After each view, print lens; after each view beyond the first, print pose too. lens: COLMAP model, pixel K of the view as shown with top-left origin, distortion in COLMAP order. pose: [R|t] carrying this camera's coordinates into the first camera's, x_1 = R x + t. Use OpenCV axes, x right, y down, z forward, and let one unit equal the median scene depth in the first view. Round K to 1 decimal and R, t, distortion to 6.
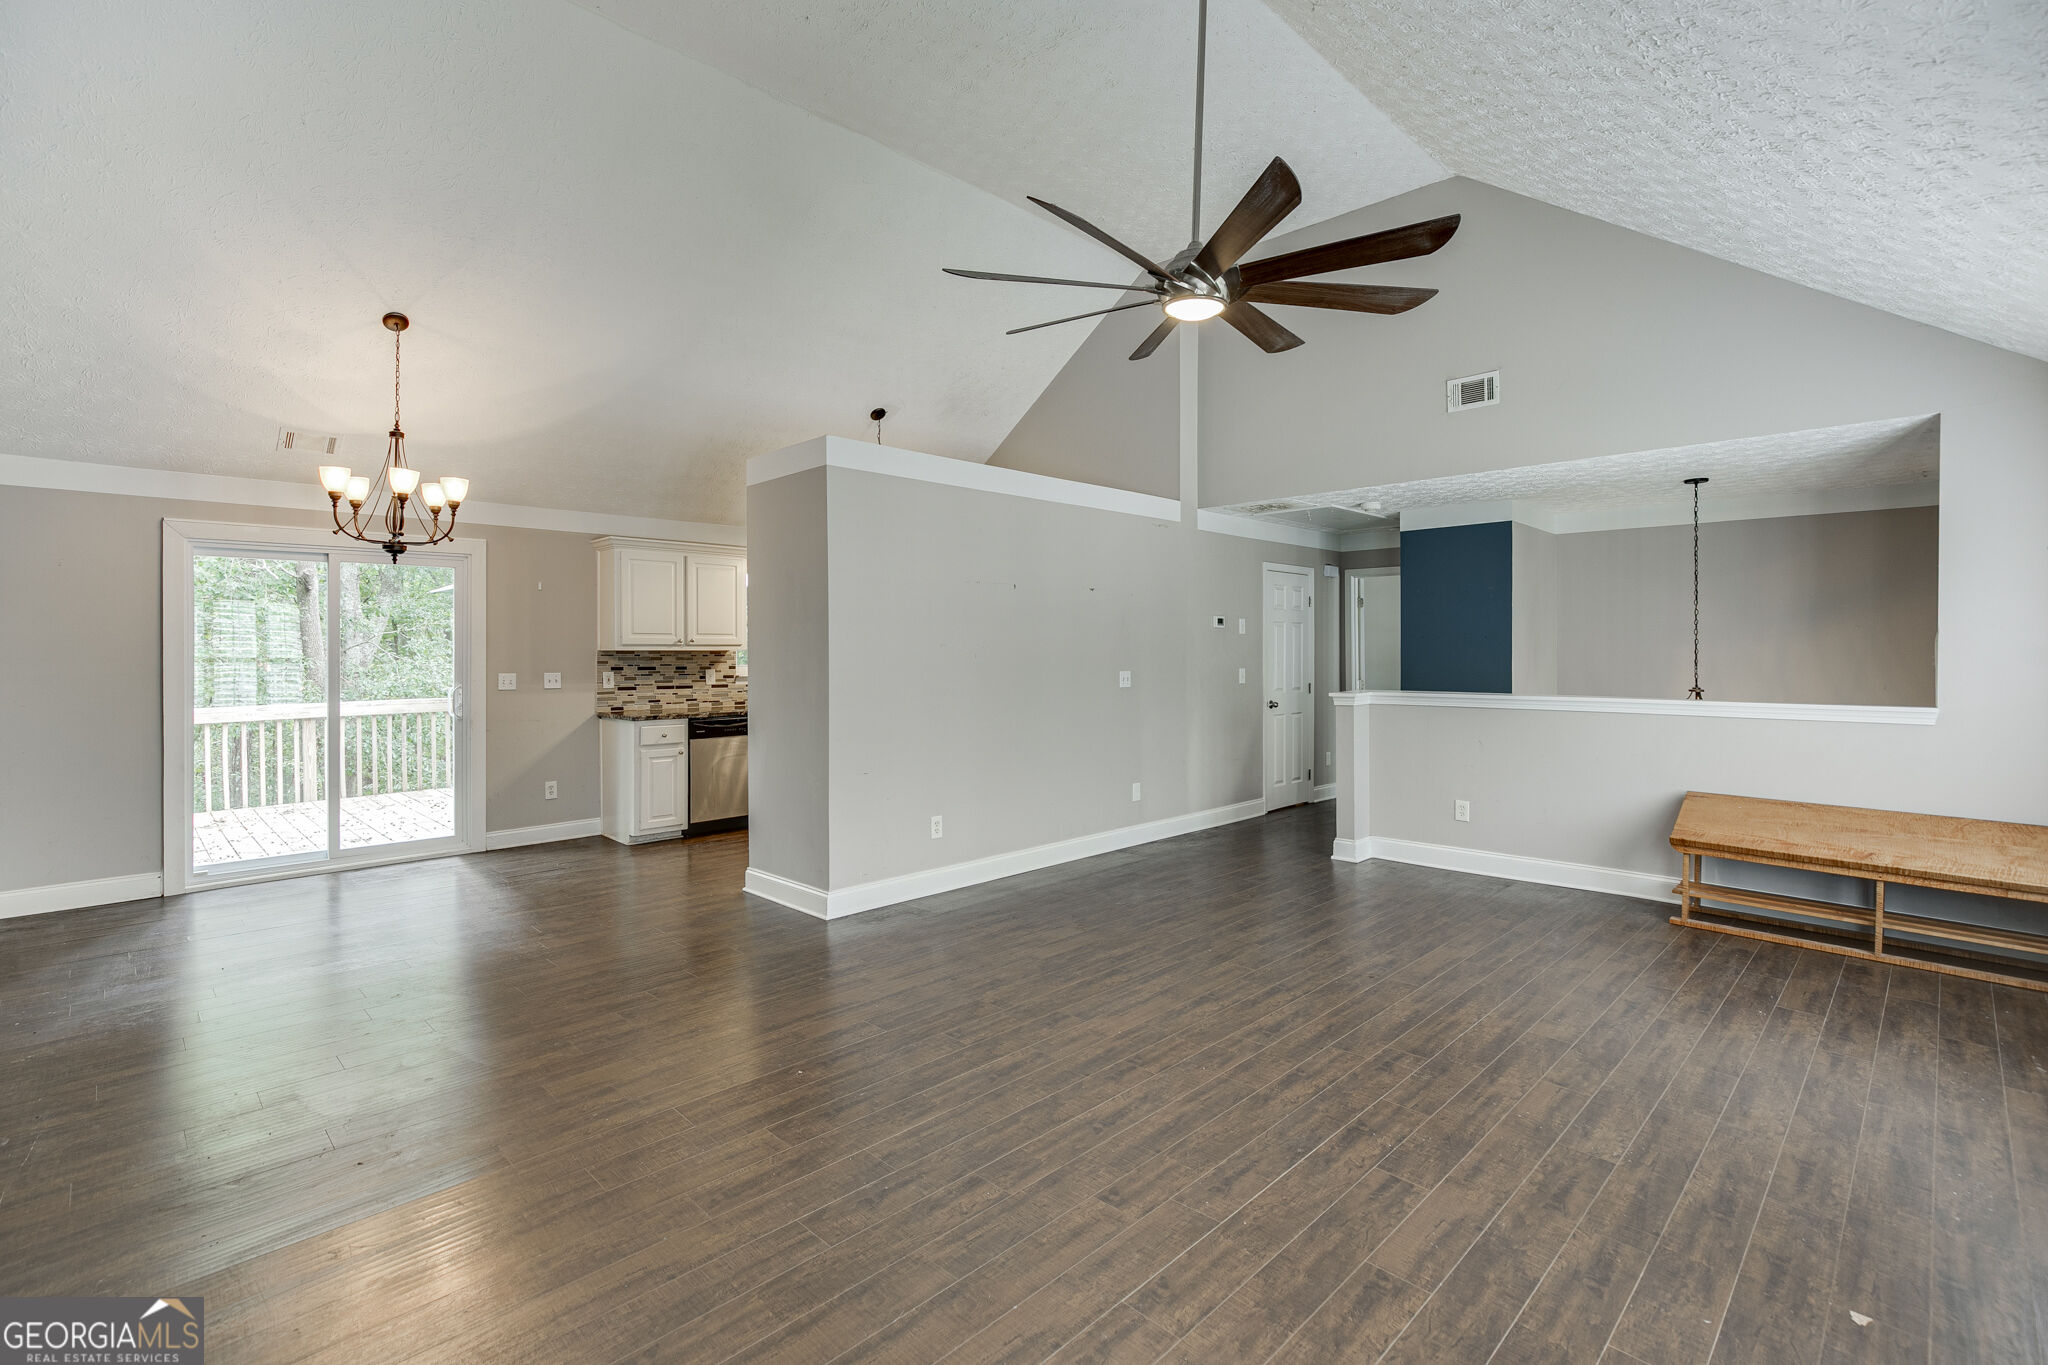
lens RADIAL K [[935.5, 0, 1020.6], [0, 935.5, 647.4], [0, 0, 1]] dist [-0.019570, 0.009800]
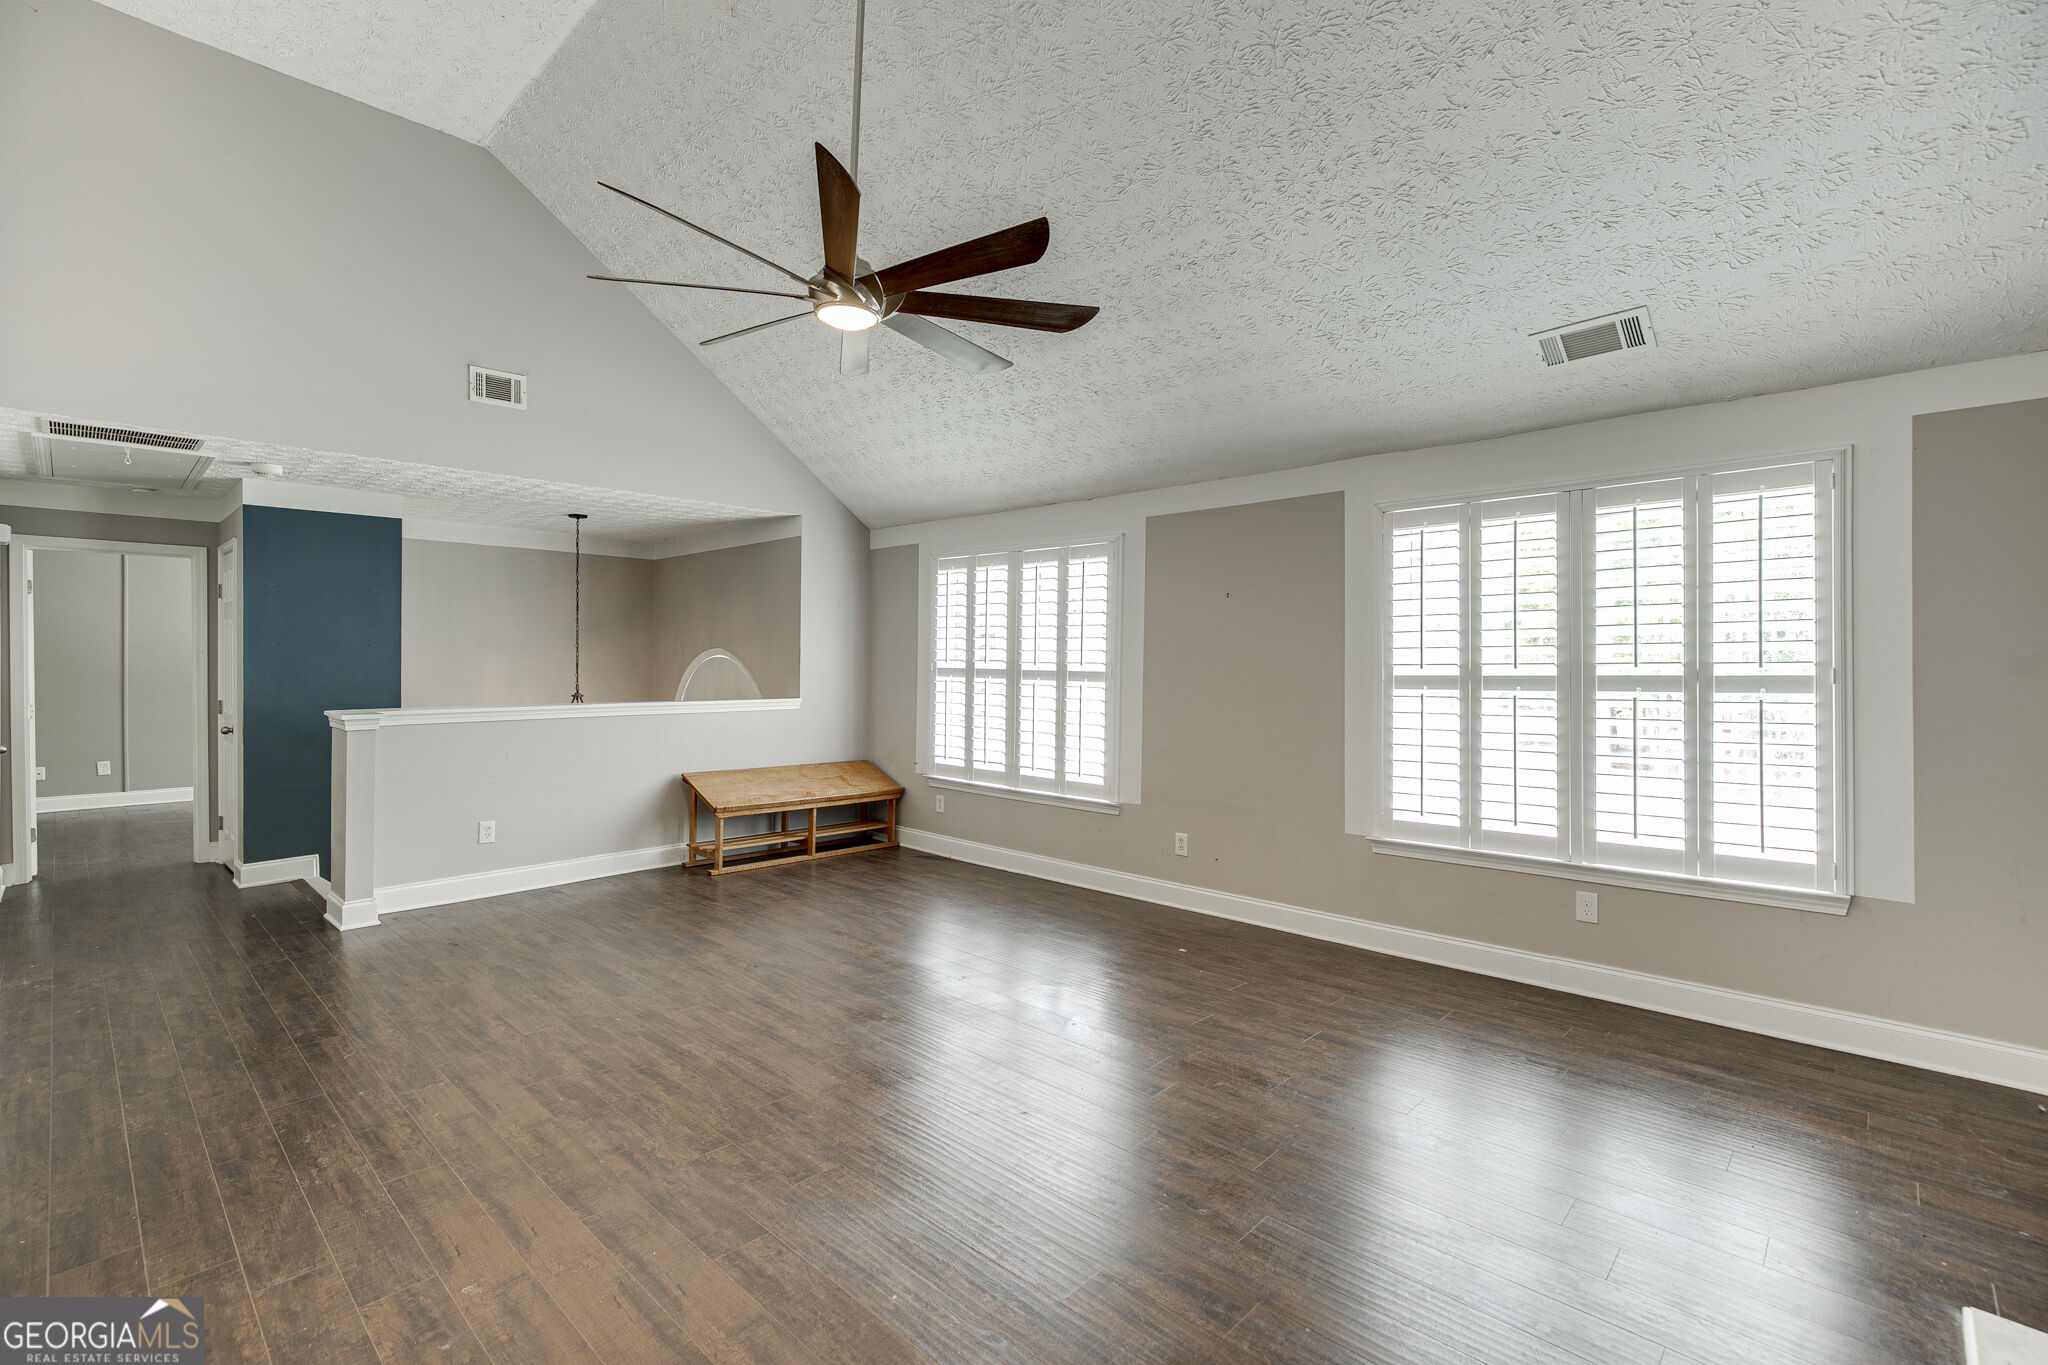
lens RADIAL K [[927.7, 0, 1022.3], [0, 927.7, 669.0], [0, 0, 1]] dist [-0.016371, 0.009050]
pose [[-0.027595, -0.005894, 0.999602, -0.492138], [-0.007400, 0.999956, 0.005691, 0.002174], [-0.999592, -0.007240, -0.027637, 0.513471]]
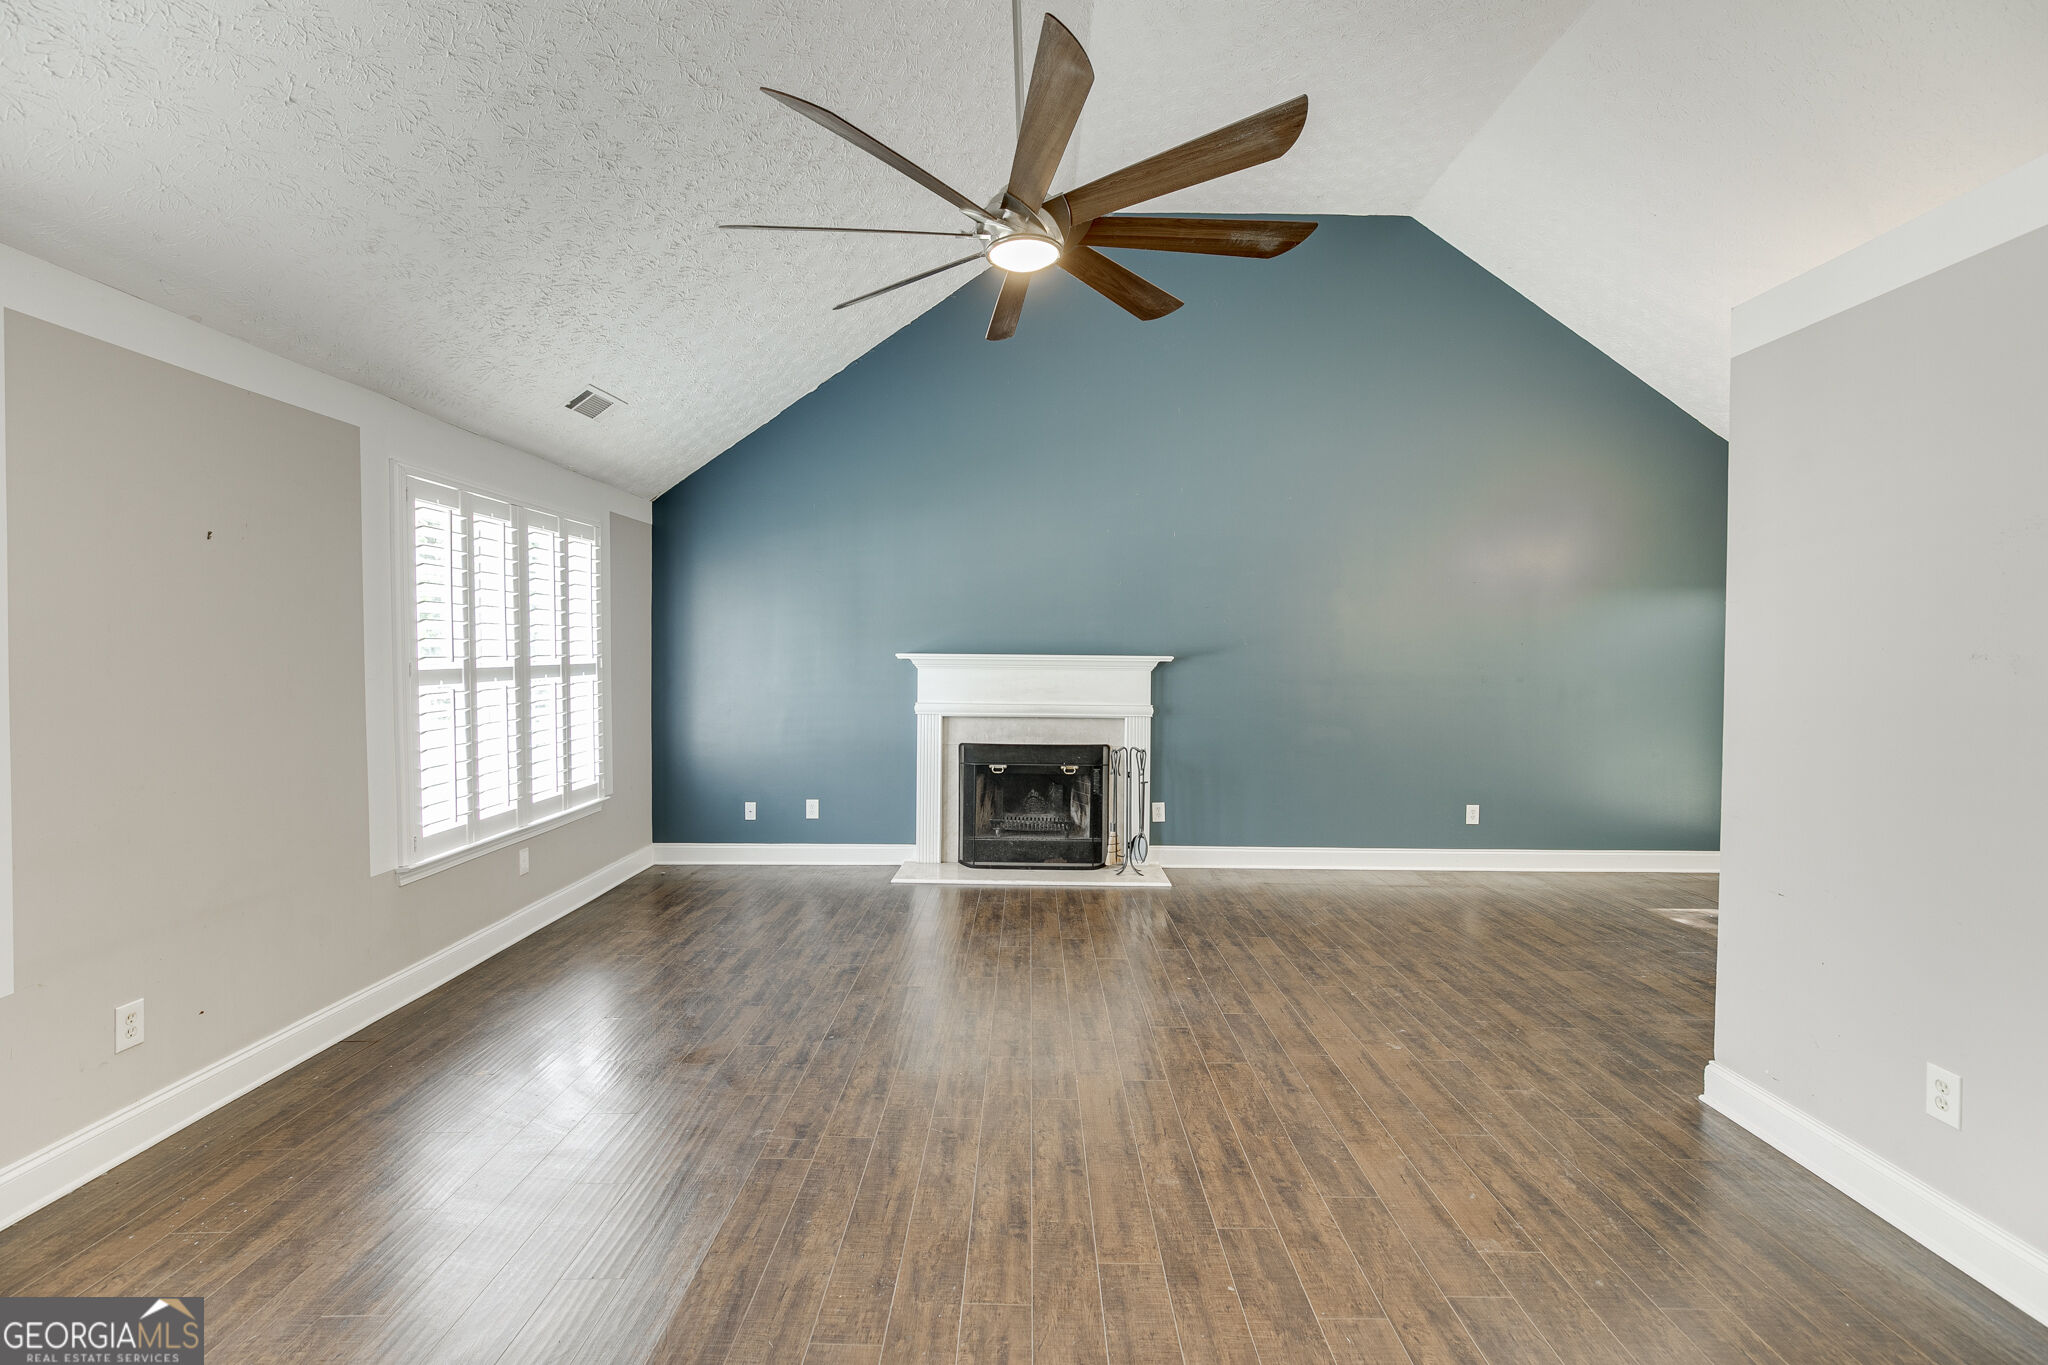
lens RADIAL K [[927.7, 0, 1022.3], [0, 927.7, 669.0], [0, 0, 1]] dist [-0.016371, 0.009050]
pose [[-0.711179, 0.005693, -0.702987, 0.474336], [-0.003028, 0.999933, 0.011160, -0.000093], [0.703004, 0.010065, -0.711115, 0.975967]]
